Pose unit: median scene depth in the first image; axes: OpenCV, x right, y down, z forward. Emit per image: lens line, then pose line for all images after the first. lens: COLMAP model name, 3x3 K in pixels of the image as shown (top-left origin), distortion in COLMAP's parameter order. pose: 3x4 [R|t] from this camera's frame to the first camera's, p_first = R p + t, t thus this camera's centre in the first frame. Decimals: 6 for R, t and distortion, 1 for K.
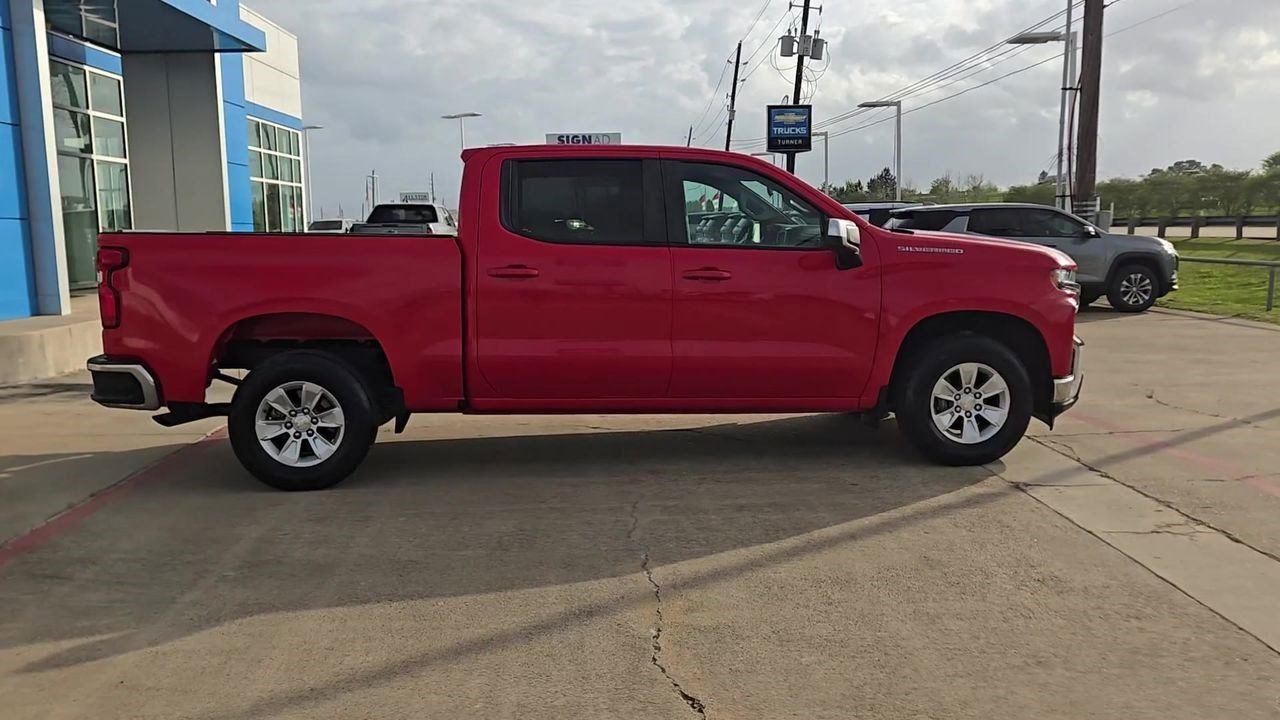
lens RADIAL K [[1081.6, 0, 640.0], [0, 1081.6, 360.0], [0, 0, 1]] dist [0.010603, 0.014884]
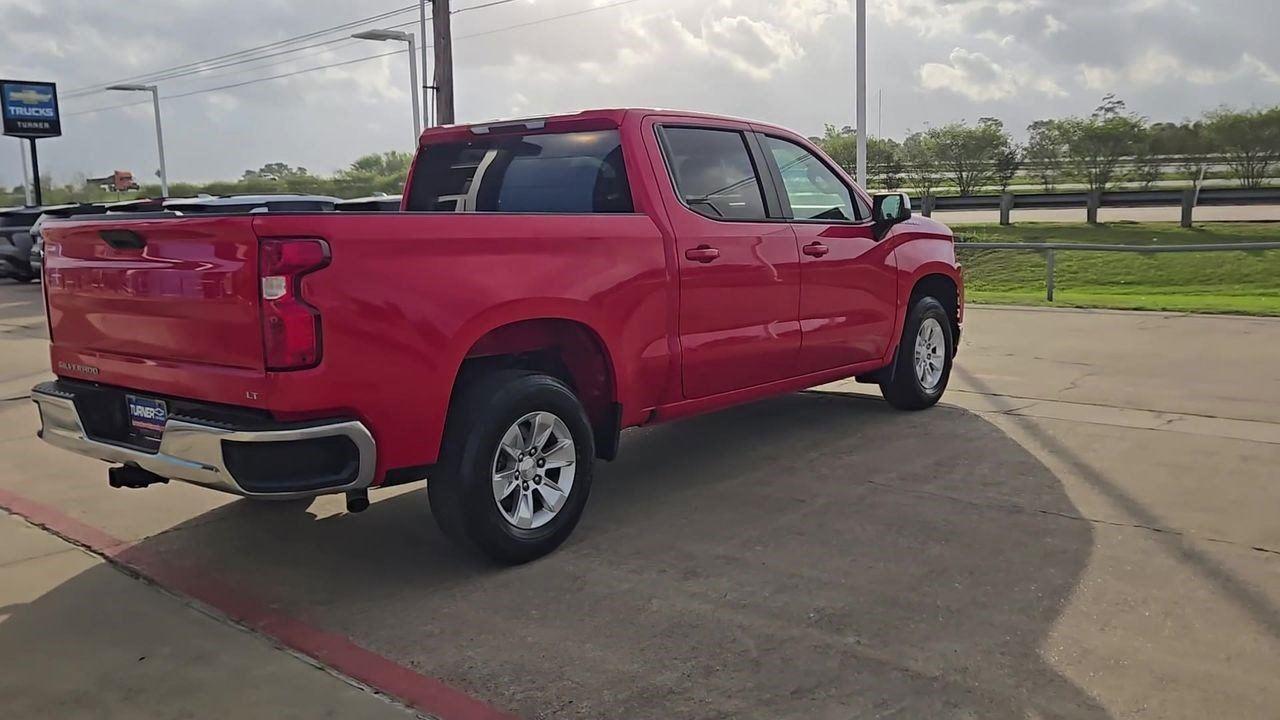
lens RADIAL K [[1081.6, 0, 640.0], [0, 1081.6, 360.0], [0, 0, 1]] dist [0.010603, 0.014884]
pose [[0.696299, -0.107069, 0.709721, -0.776725], [0.107474, 0.993216, 0.044396, -0.039928], [-0.709660, 0.045363, 0.703083, 0.426625]]
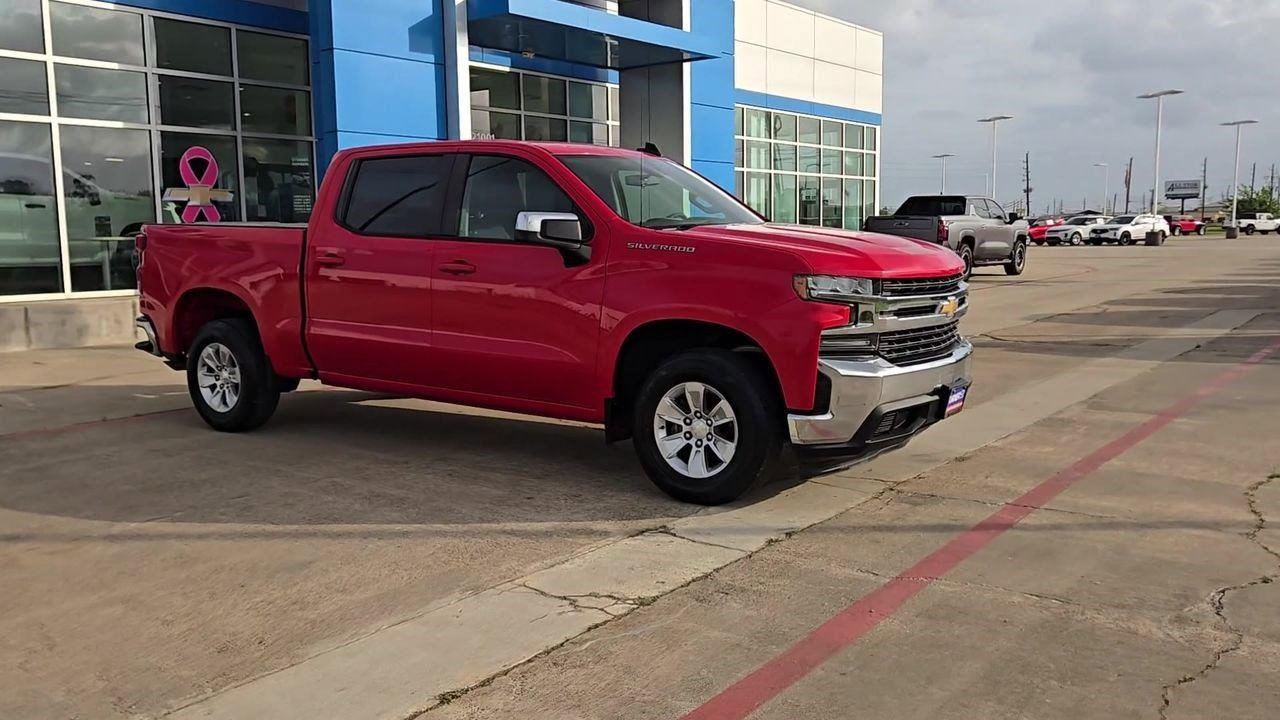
lens RADIAL K [[1081.6, 0, 640.0], [0, 1081.6, 360.0], [0, 0, 1]] dist [0.010603, 0.014884]
pose [[0.771849, 0.083496, -0.630300, 0.843900], [-0.078911, 0.996255, 0.035342, -0.043191], [0.630890, 0.022459, 0.775547, 0.336157]]
